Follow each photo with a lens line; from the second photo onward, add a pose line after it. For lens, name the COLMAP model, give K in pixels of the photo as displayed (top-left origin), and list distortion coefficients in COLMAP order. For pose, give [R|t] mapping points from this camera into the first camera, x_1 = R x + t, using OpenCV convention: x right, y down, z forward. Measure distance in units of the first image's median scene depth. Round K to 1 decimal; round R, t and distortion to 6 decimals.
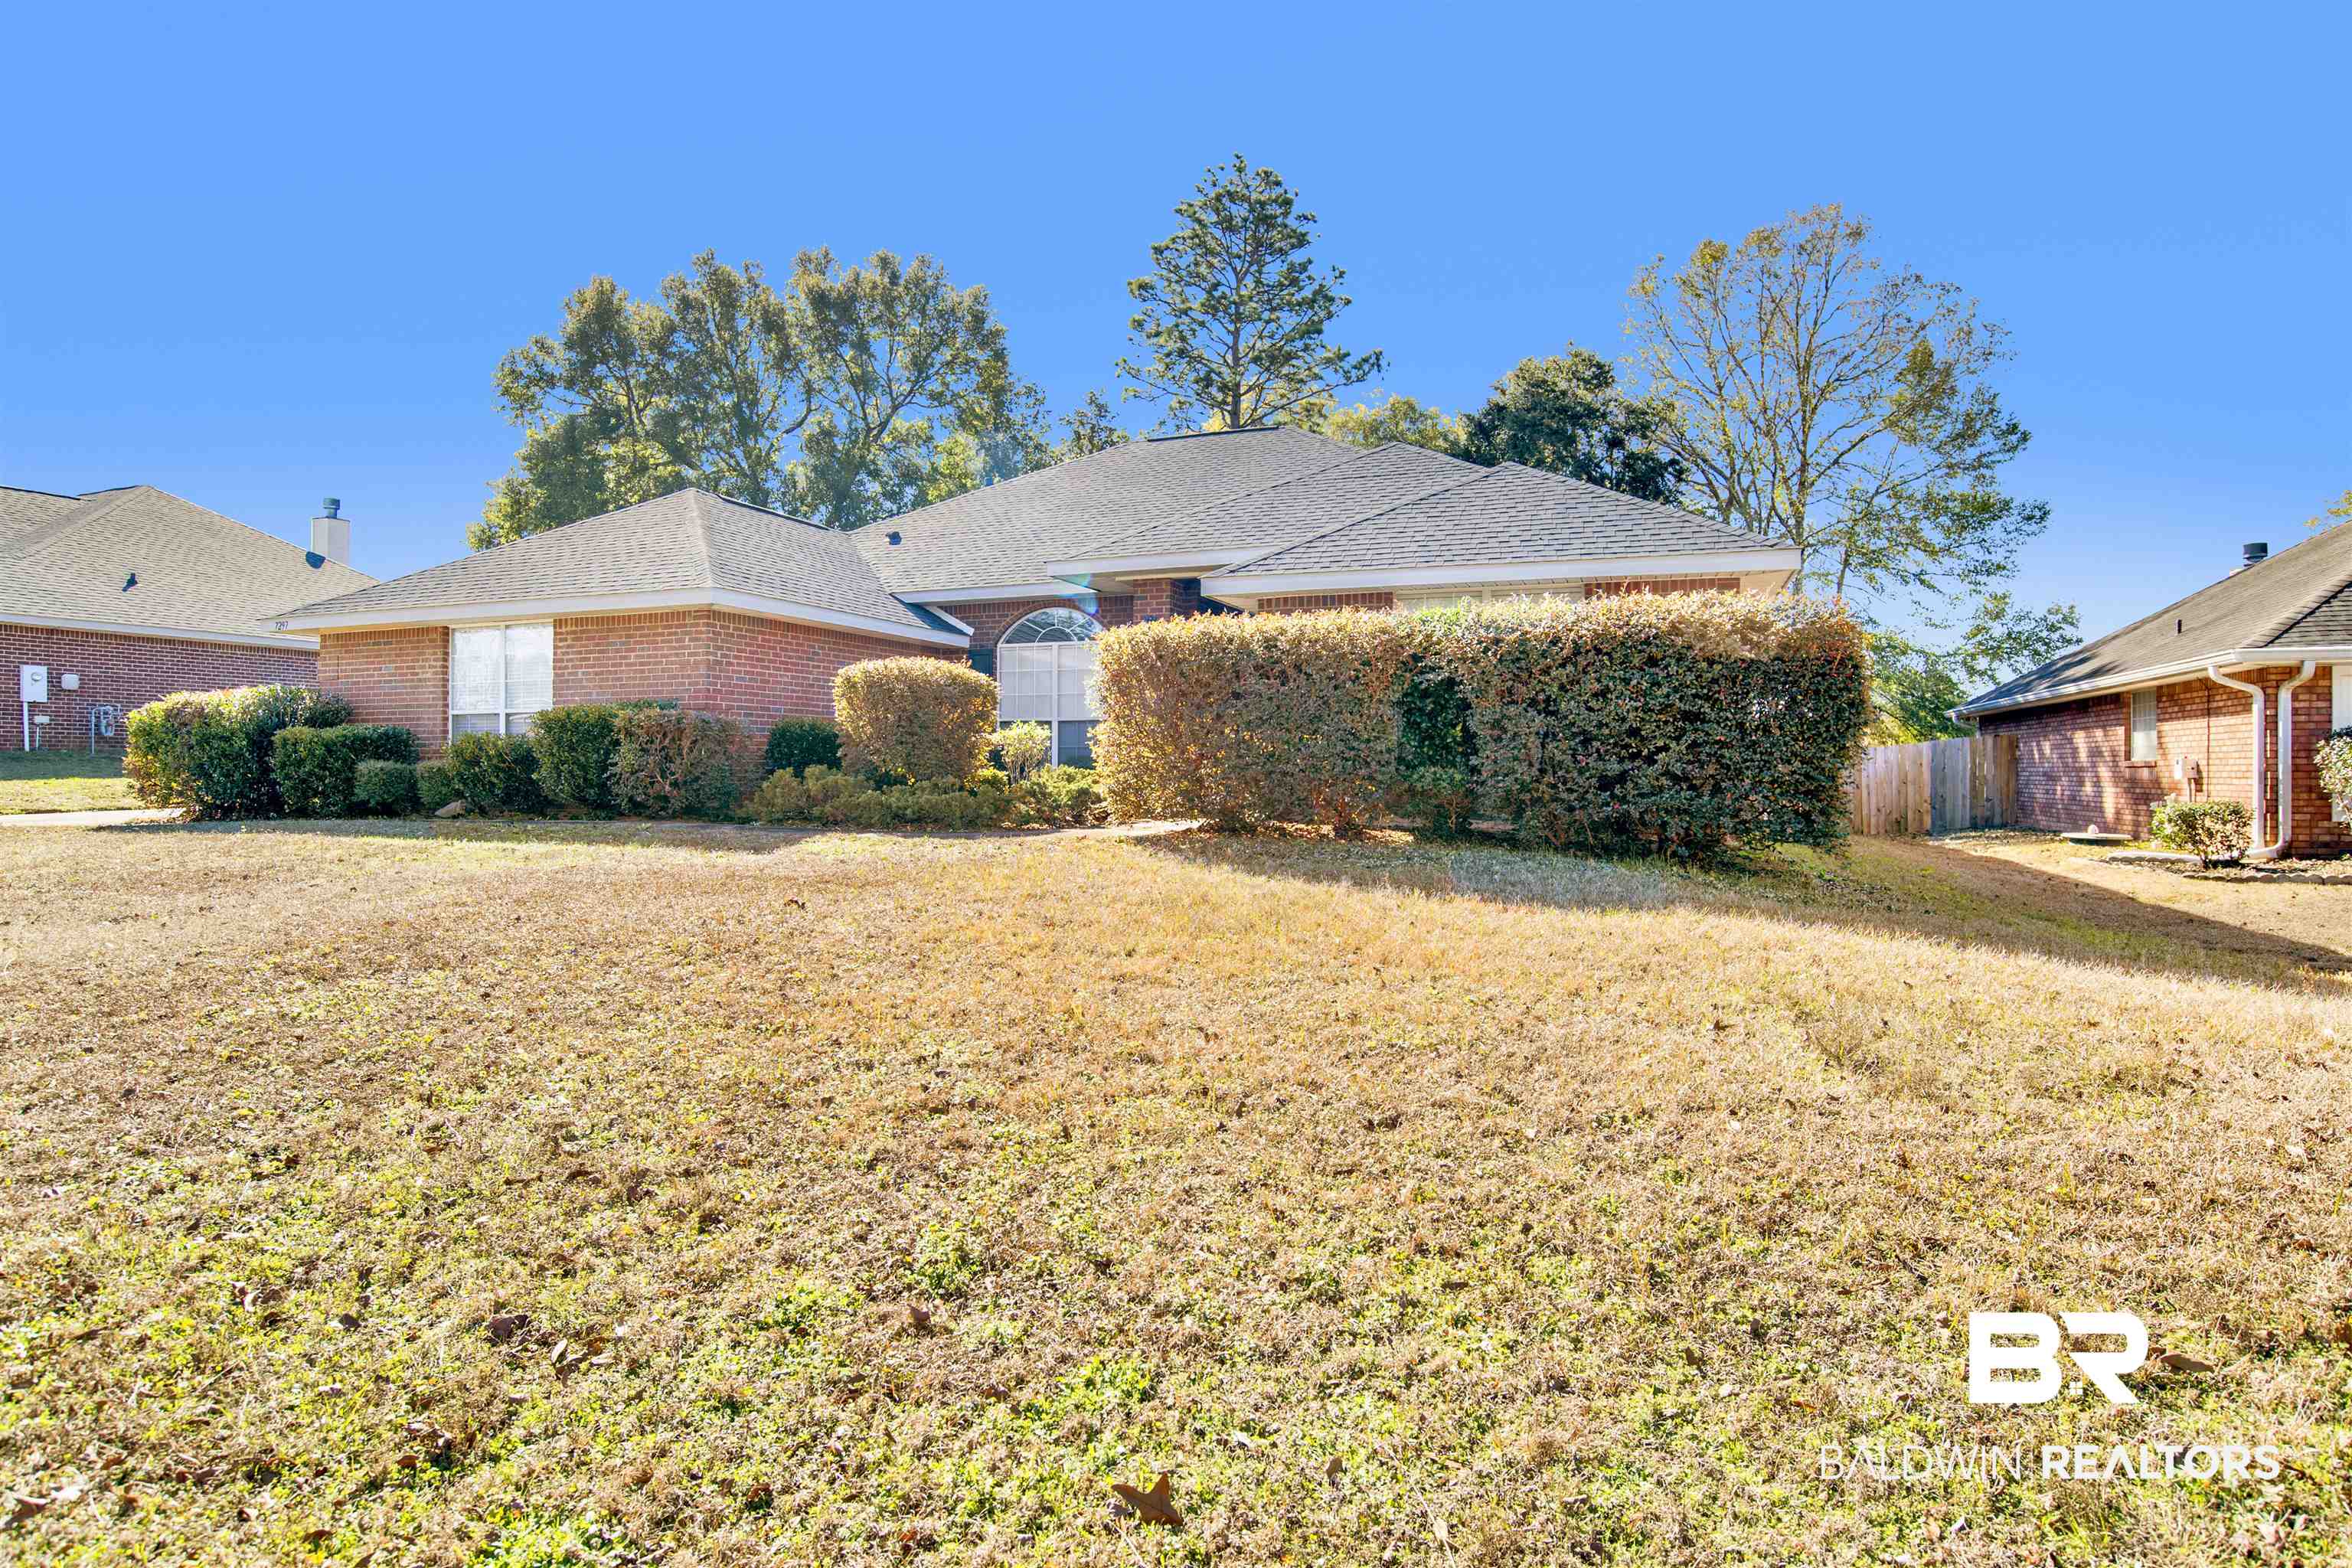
lens RADIAL K [[1250.9, 0, 1182.1], [0, 1250.9, 779.8], [0, 0, 1]] dist [-0.057138, 0.020196]
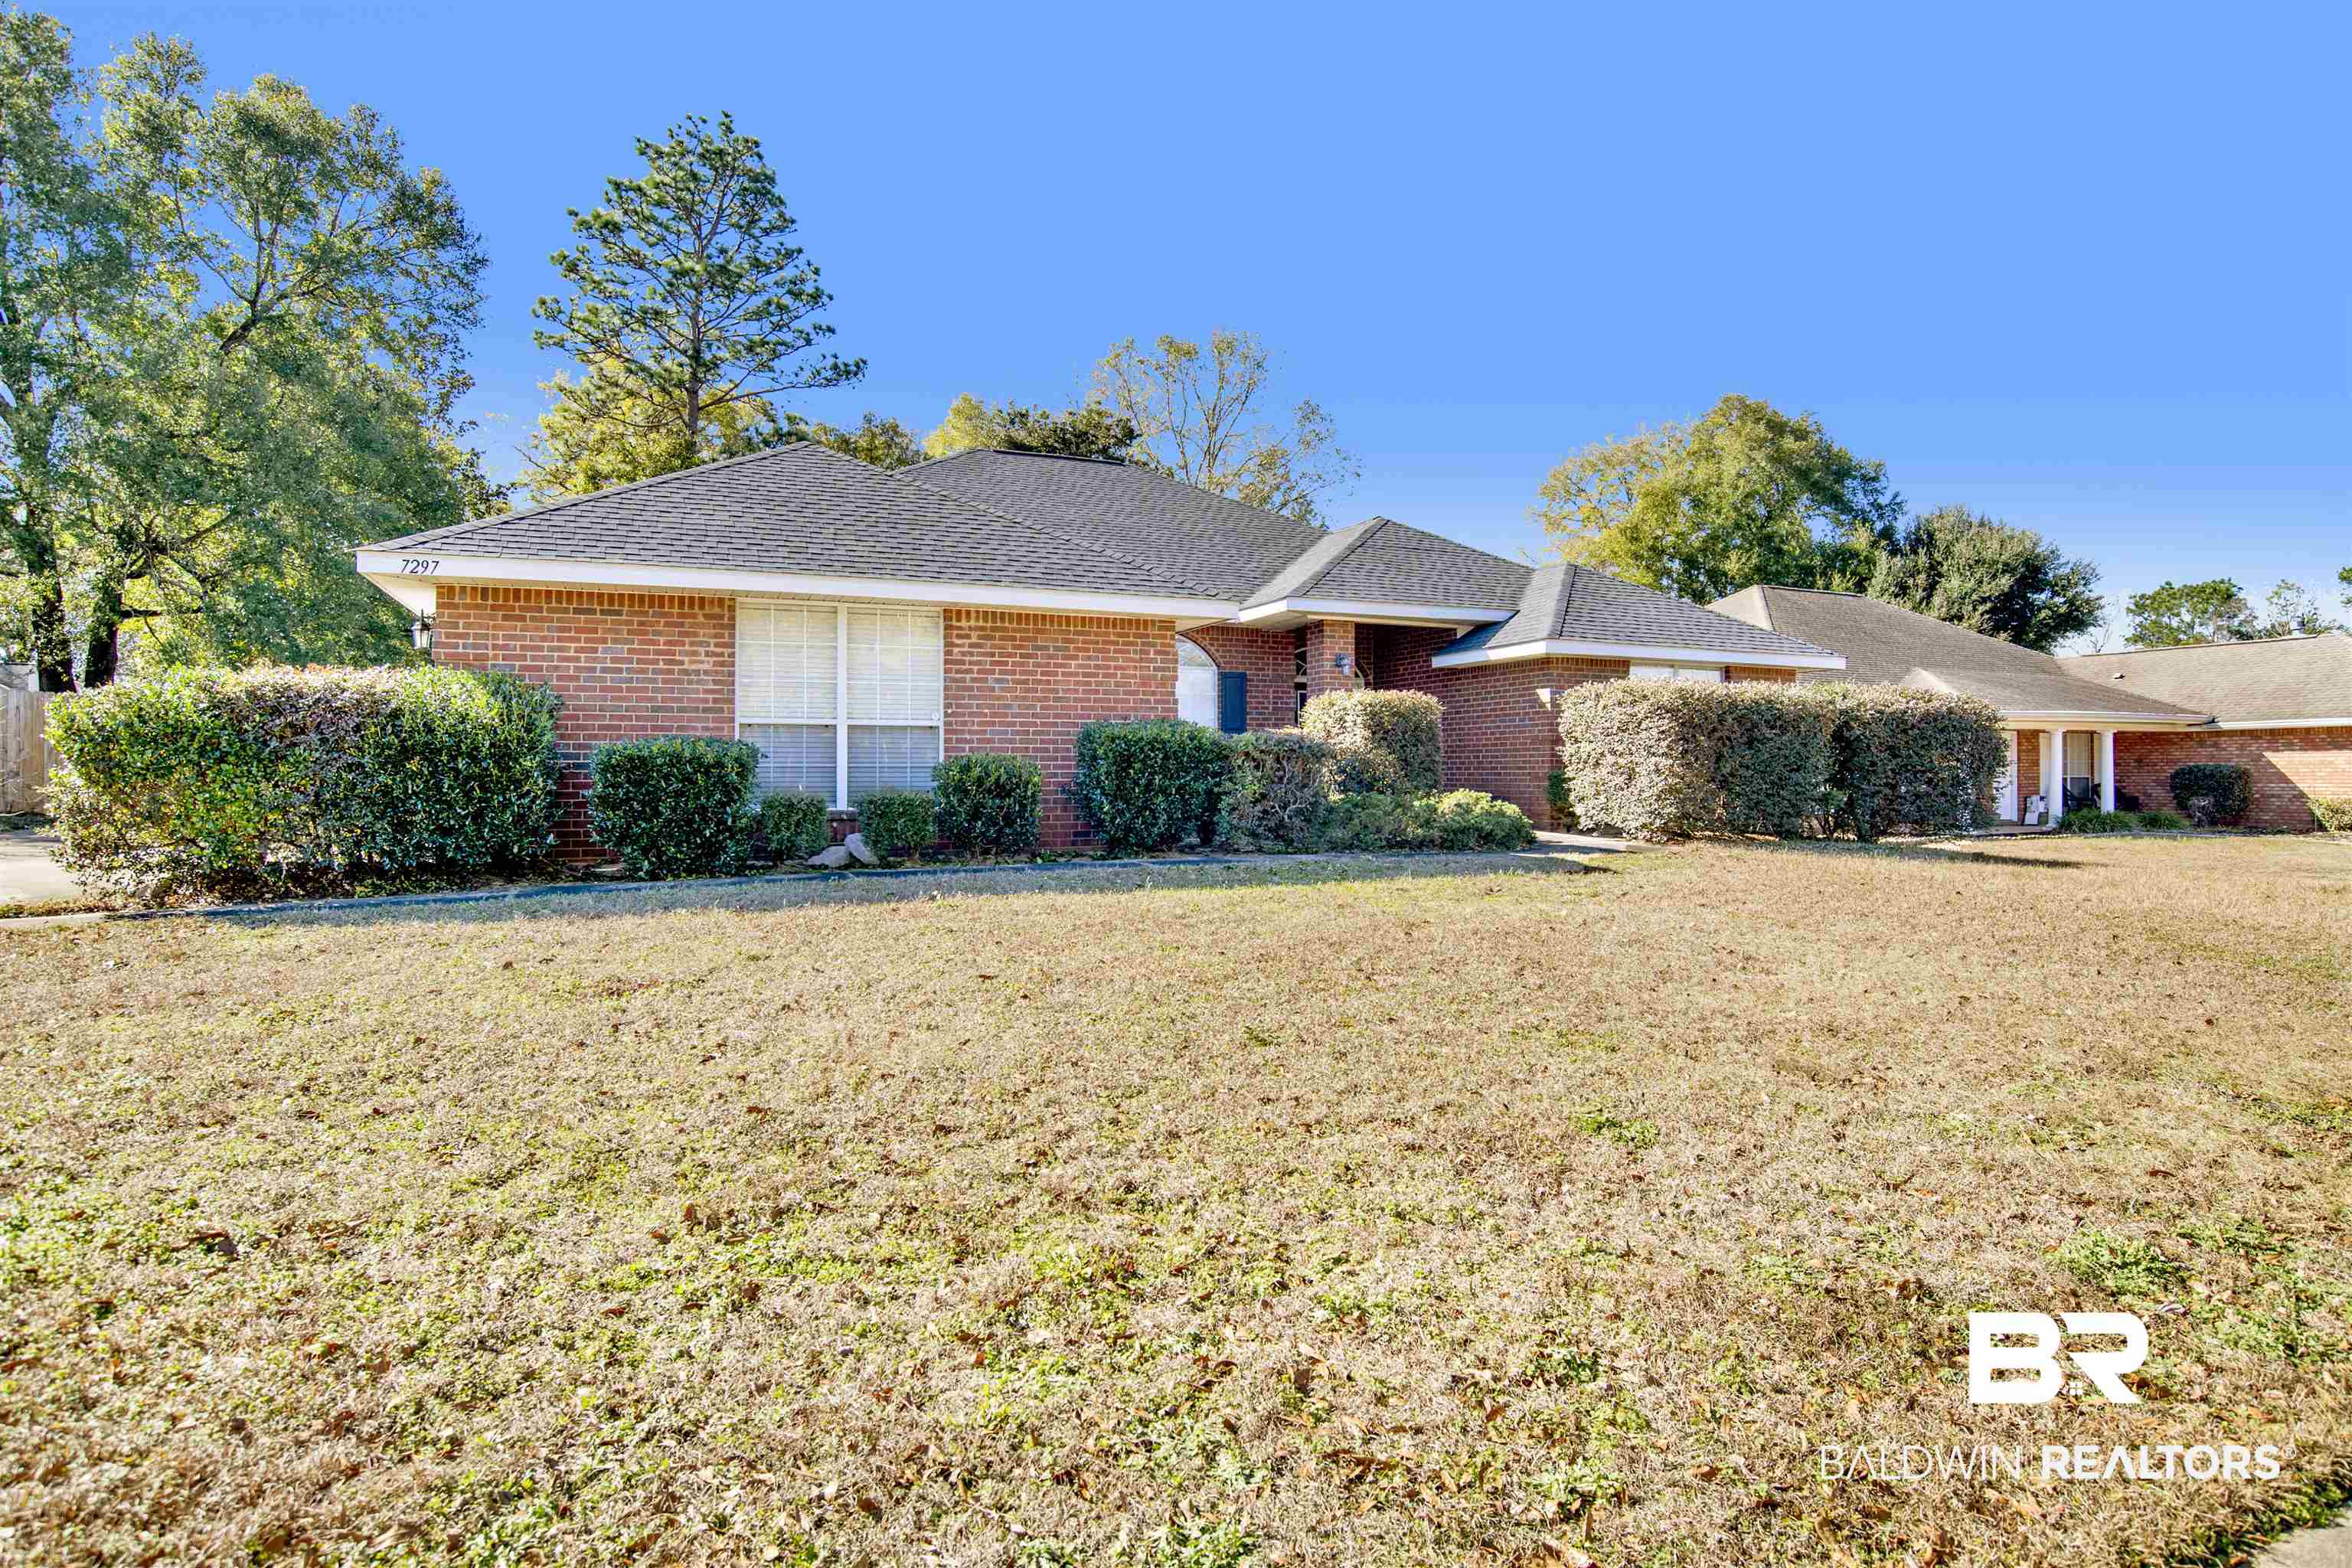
lens RADIAL K [[1250.9, 0, 1182.1], [0, 1250.9, 779.8], [0, 0, 1]] dist [-0.057138, 0.020196]
pose [[0.717917, -0.003654, 0.696120, -0.764684], [0.007090, 0.999973, -0.002063, -0.014225], [-0.696093, 0.006417, 0.717923, 0.252295]]
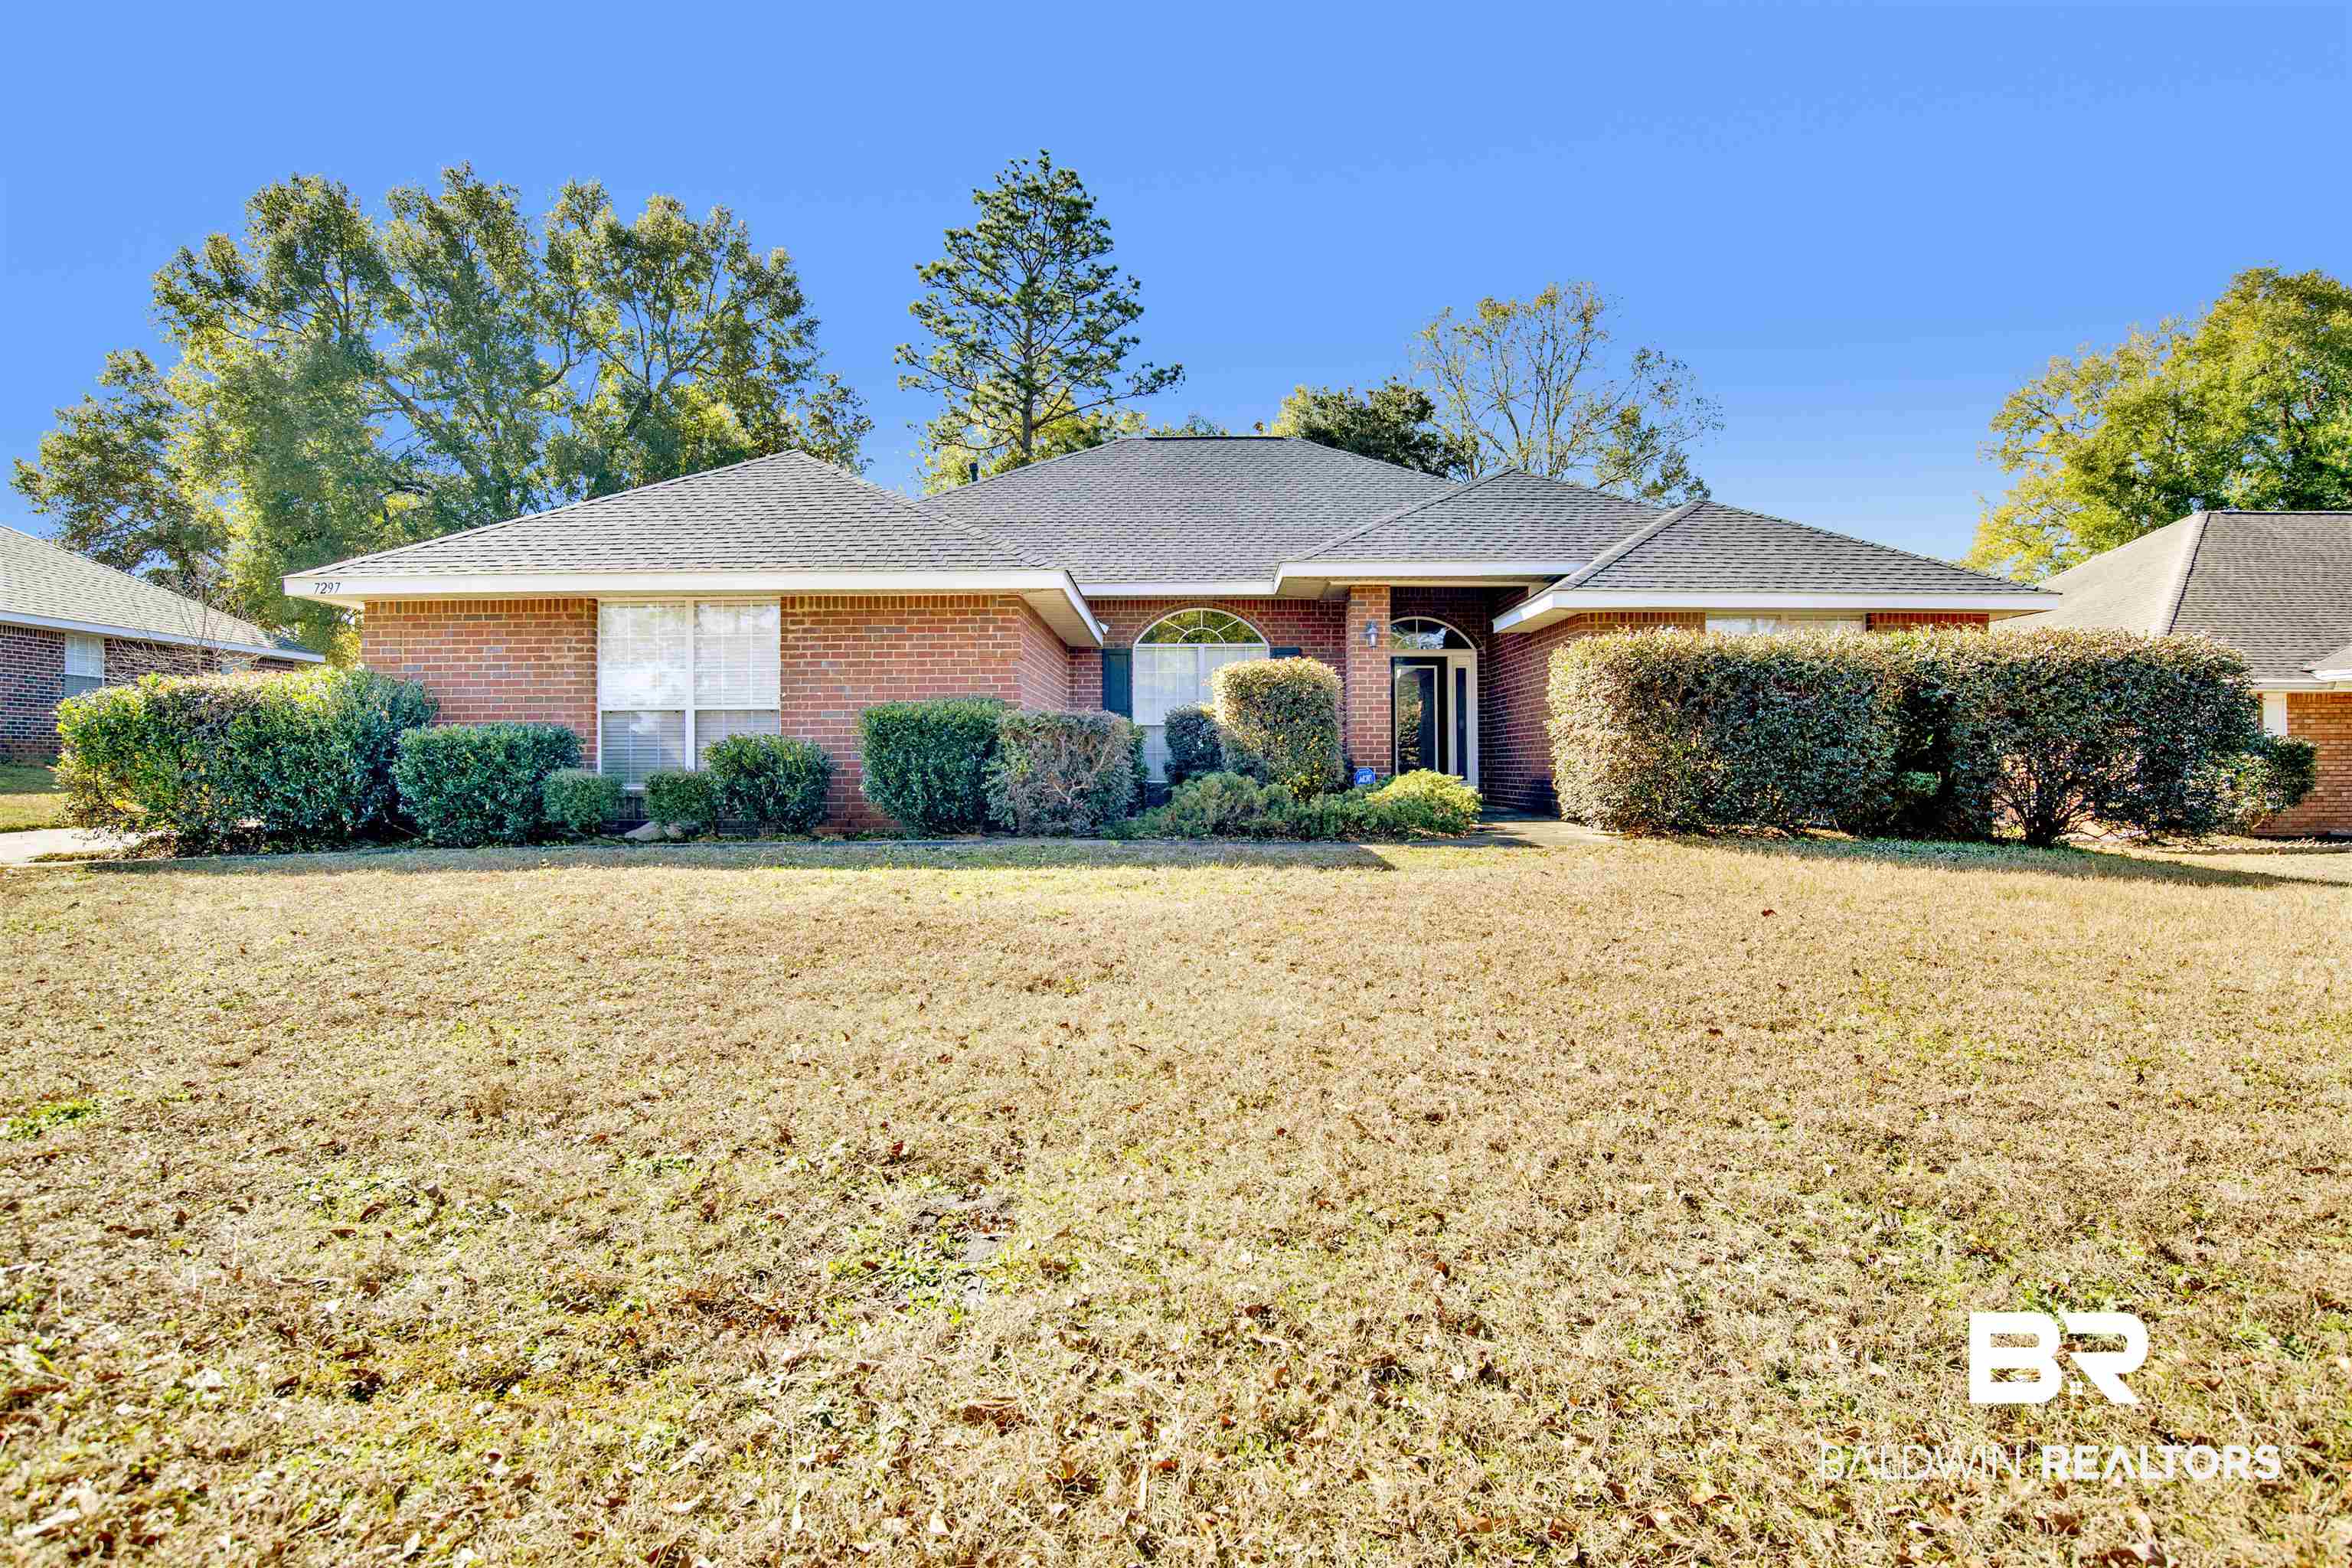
lens RADIAL K [[1250.9, 0, 1182.1], [0, 1250.9, 779.8], [0, 0, 1]] dist [-0.057138, 0.020196]
pose [[0.936029, -0.005926, 0.351874, -0.440185], [0.007734, 0.999963, -0.003733, -0.002292], [-0.351839, 0.006215, 0.936040, 0.099828]]
